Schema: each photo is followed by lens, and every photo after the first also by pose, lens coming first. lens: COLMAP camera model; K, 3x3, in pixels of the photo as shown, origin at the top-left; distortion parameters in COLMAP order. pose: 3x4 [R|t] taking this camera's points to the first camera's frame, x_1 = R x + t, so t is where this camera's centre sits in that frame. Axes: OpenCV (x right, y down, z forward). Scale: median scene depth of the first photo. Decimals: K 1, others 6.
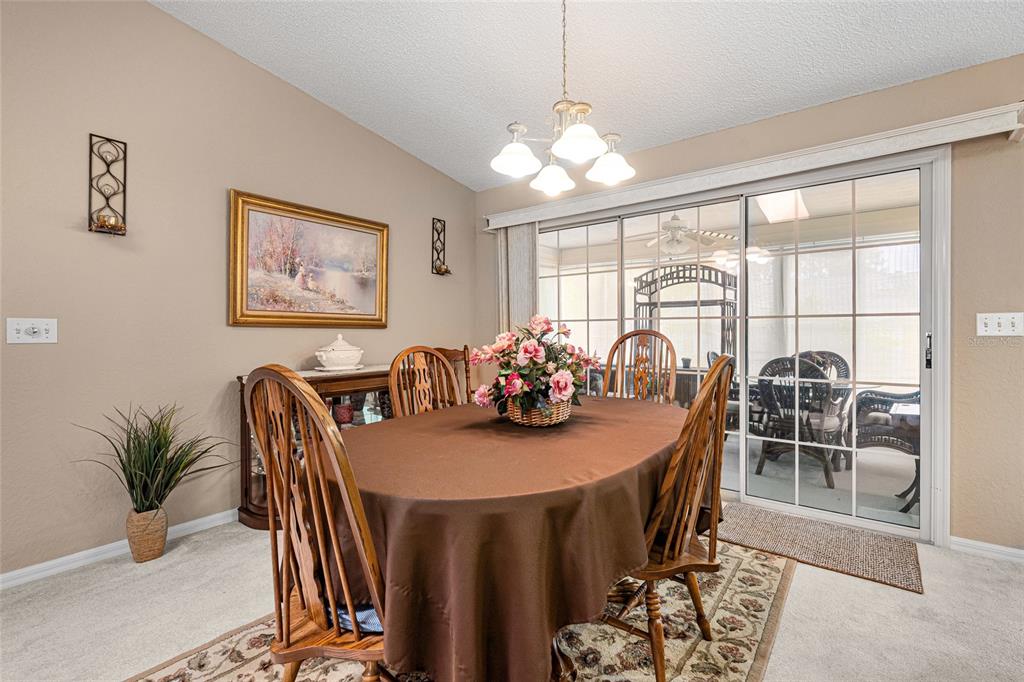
lens RADIAL K [[464.8, 0, 511.2], [0, 464.8, 333.1], [0, 0, 1]] dist [-0.000692, -0.000114]
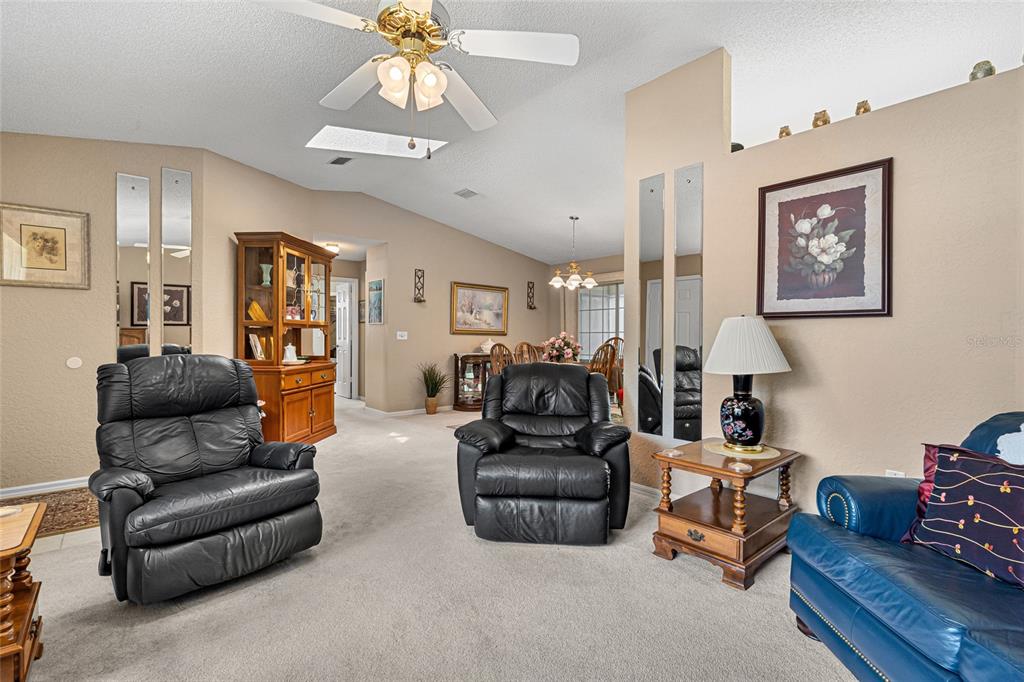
lens RADIAL K [[464.8, 0, 511.2], [0, 464.8, 333.1], [0, 0, 1]] dist [-0.000692, -0.000114]
pose [[0.982780, 0.007746, -0.184619, 0.193083], [-0.010848, 0.999816, -0.015794, 0.014383], [0.184462, 0.017525, 0.982683, -1.427728]]
